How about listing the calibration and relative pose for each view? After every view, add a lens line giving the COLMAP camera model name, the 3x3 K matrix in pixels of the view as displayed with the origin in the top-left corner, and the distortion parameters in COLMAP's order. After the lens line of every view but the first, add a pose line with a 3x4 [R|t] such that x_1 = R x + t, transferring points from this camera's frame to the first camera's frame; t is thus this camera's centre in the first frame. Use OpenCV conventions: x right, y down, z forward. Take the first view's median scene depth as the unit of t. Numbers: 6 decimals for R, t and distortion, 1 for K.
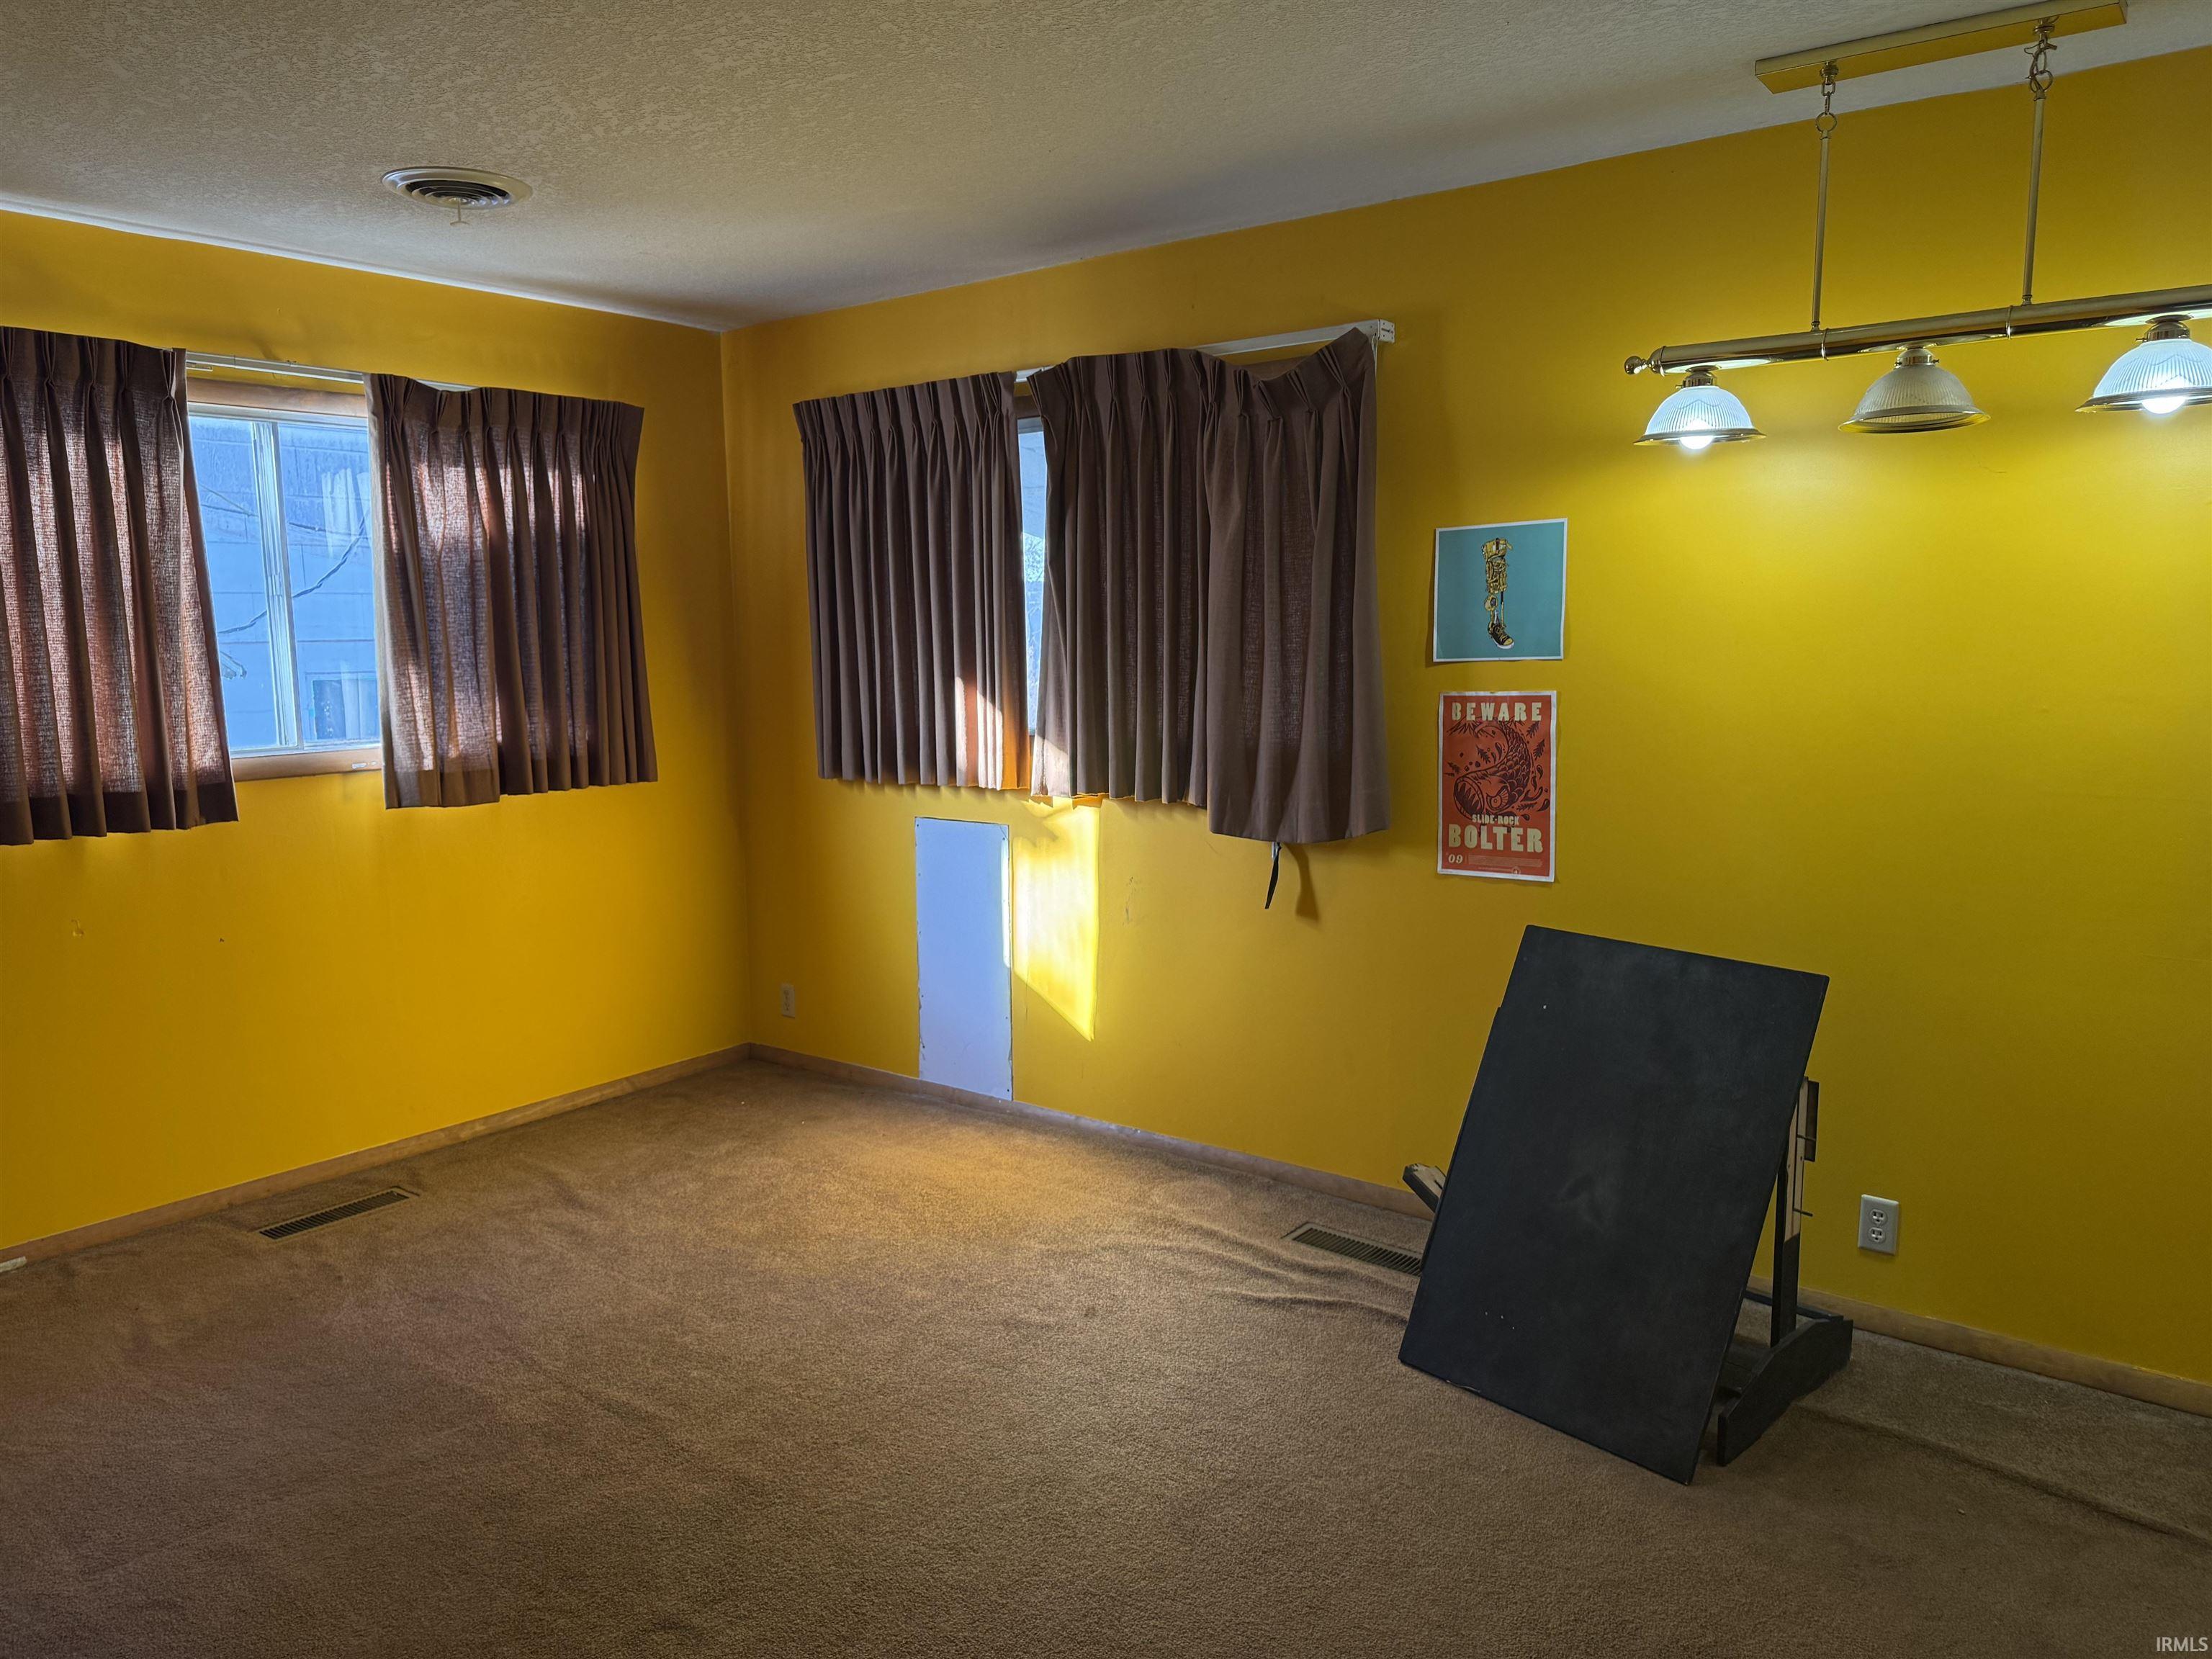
lens RADIAL K [[1537.2, 0, 1106.0], [0, 1537.2, 829.5], [0, 0, 1]] dist [0.004740, -0.003598]
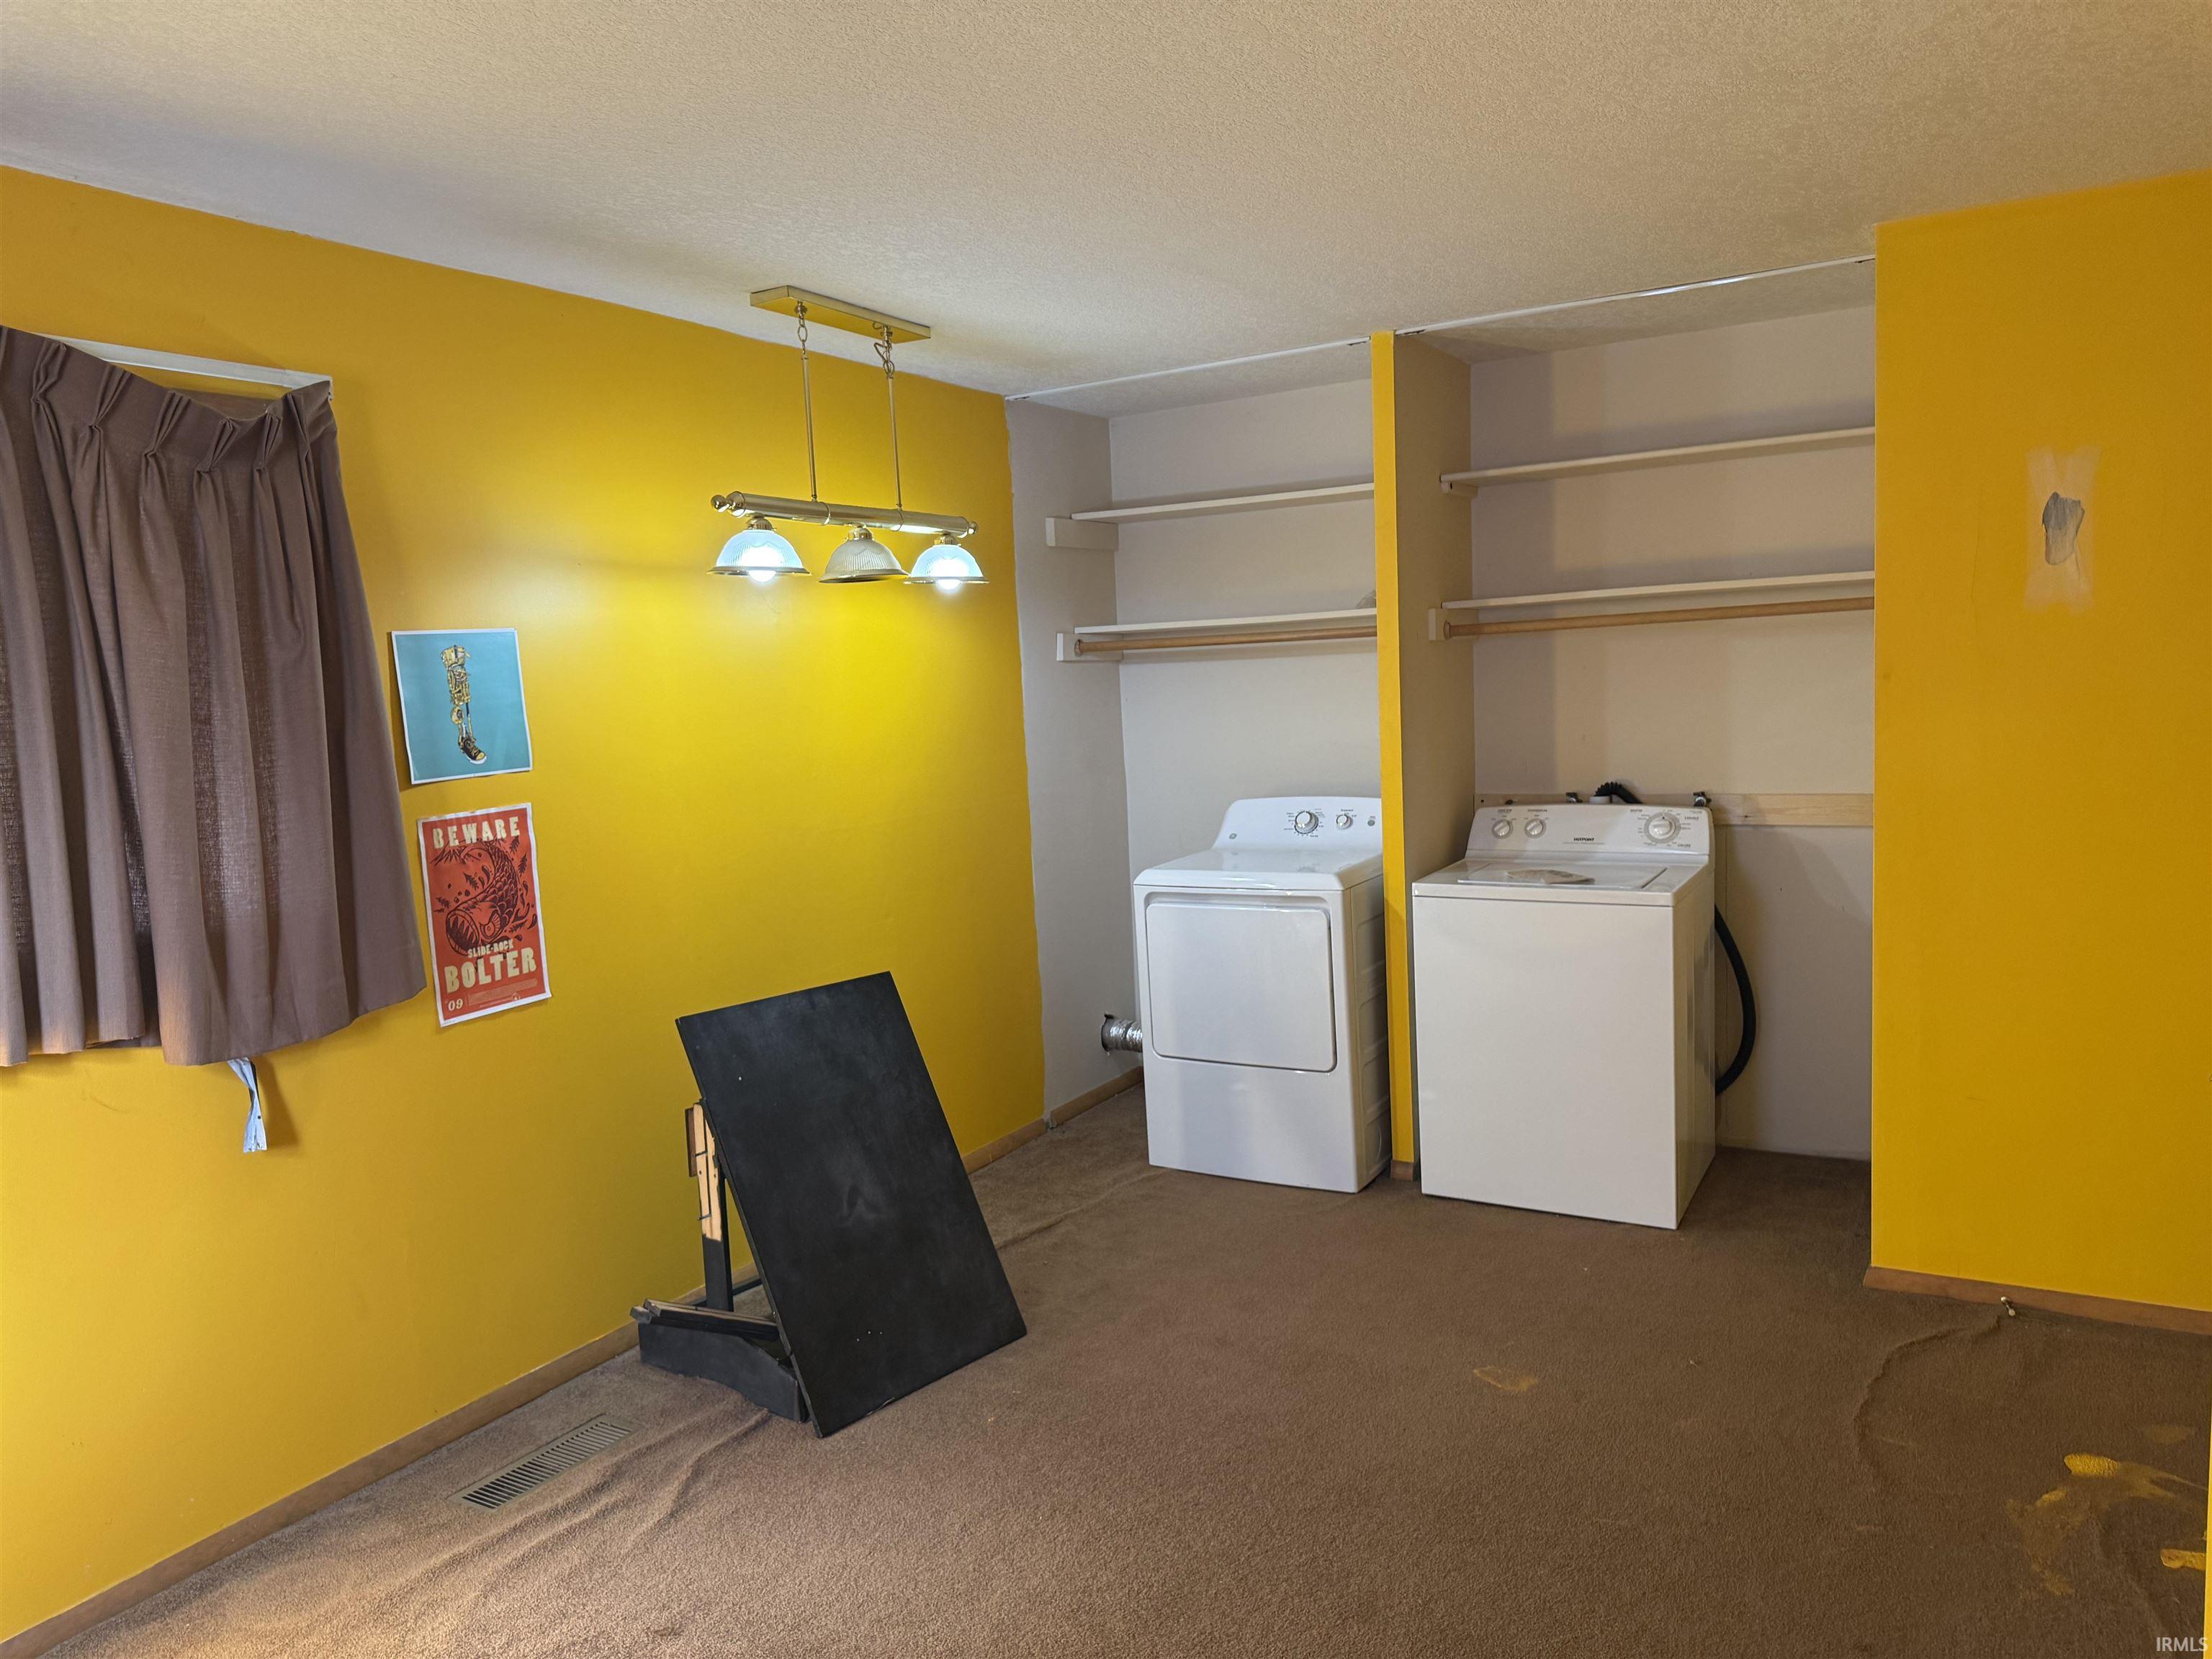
lens RADIAL K [[1537.2, 0, 1106.0], [0, 1537.2, 829.5], [0, 0, 1]] dist [0.004740, -0.003598]
pose [[-0.142210, -0.075331, 0.986966, -0.705543], [0.180478, 0.978412, 0.100682, -0.103068], [-0.973244, 0.192444, -0.125544, 0.750004]]
